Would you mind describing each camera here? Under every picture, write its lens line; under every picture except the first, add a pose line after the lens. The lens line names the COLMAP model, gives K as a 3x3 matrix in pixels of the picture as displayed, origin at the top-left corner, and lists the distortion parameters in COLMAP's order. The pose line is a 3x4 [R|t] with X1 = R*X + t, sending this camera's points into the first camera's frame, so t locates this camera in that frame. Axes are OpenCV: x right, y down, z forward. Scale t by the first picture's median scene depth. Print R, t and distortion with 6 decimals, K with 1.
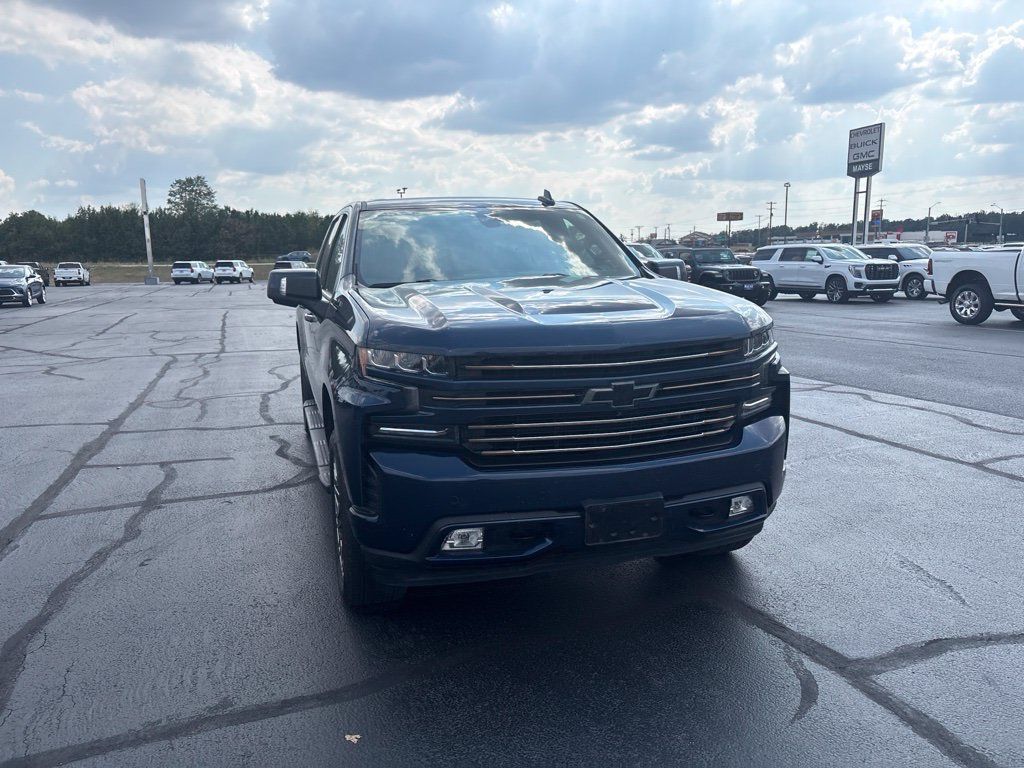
lens RADIAL K [[784.5, 0, 502.1], [0, 784.5, 379.1], [0, 0, 1]] dist [0.044431, -0.043670]
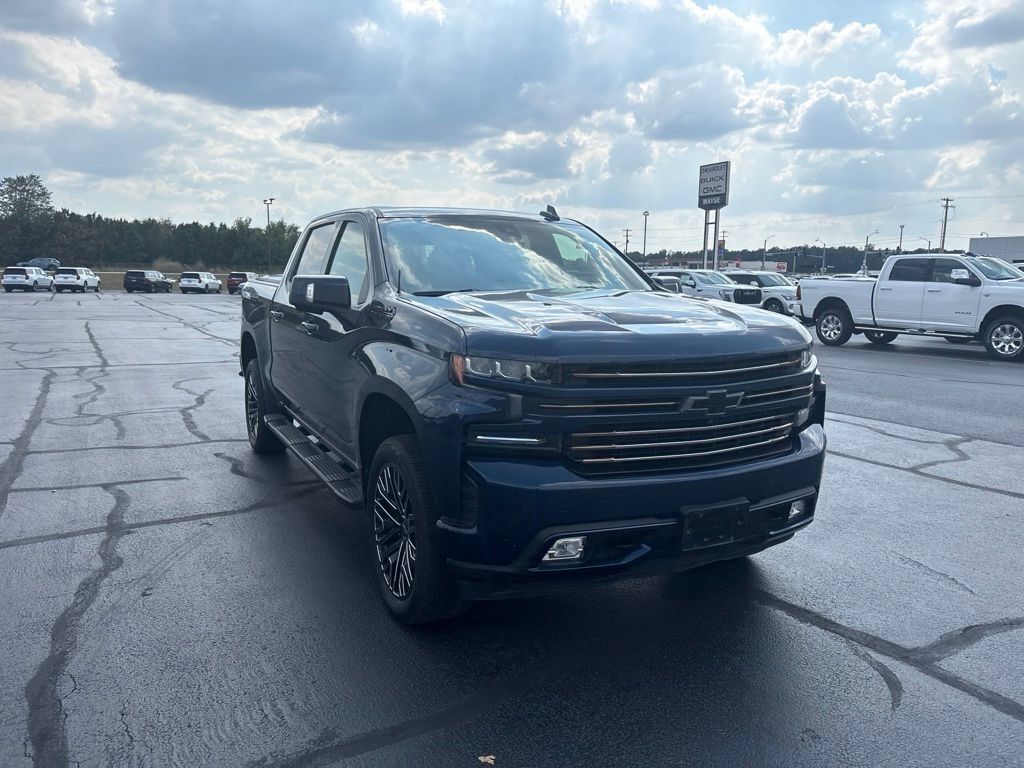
lens RADIAL K [[784.5, 0, 513.9], [0, 784.5, 367.2], [0, 0, 1]] dist [0.044431, -0.043670]
pose [[0.982441, 0.007053, 0.186442, -0.260663], [-0.000040, 0.999293, -0.037593, 0.010527], [-0.186575, 0.036926, 0.981746, 0.025833]]
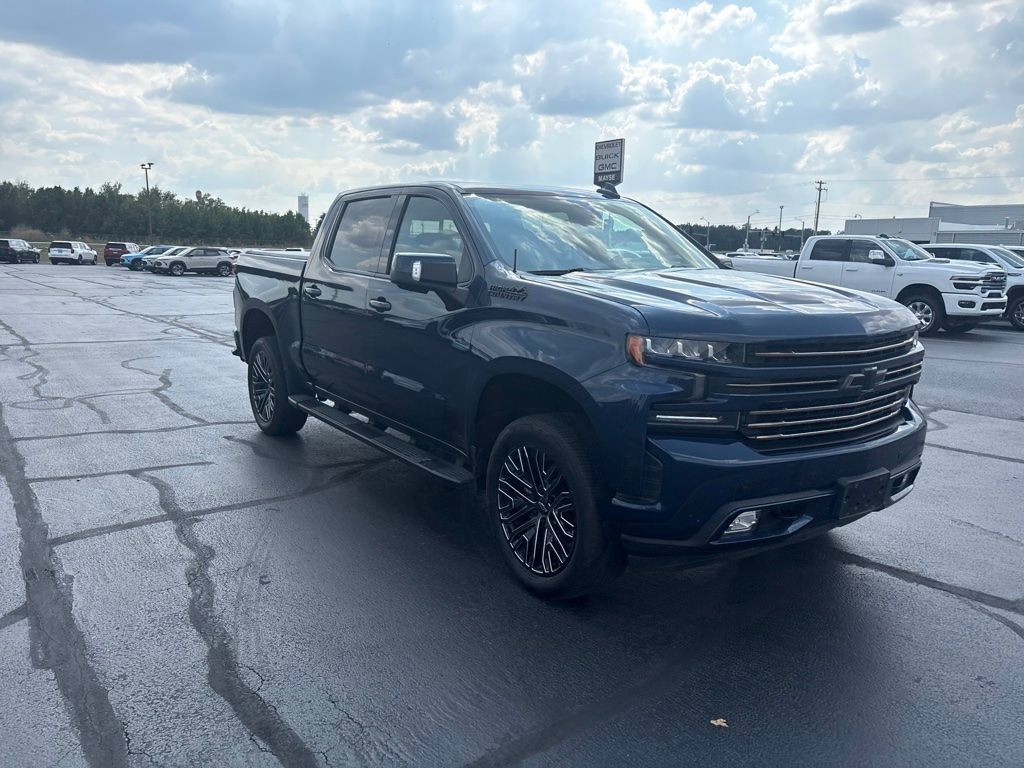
lens RADIAL K [[784.5, 0, 511.2], [0, 784.5, 385.0], [0, 0, 1]] dist [0.044431, -0.043670]
pose [[0.947907, -0.013720, 0.318250, -0.576805], [0.008909, 0.999823, 0.016566, 0.003933], [-0.318421, -0.012868, 0.947862, 0.102822]]
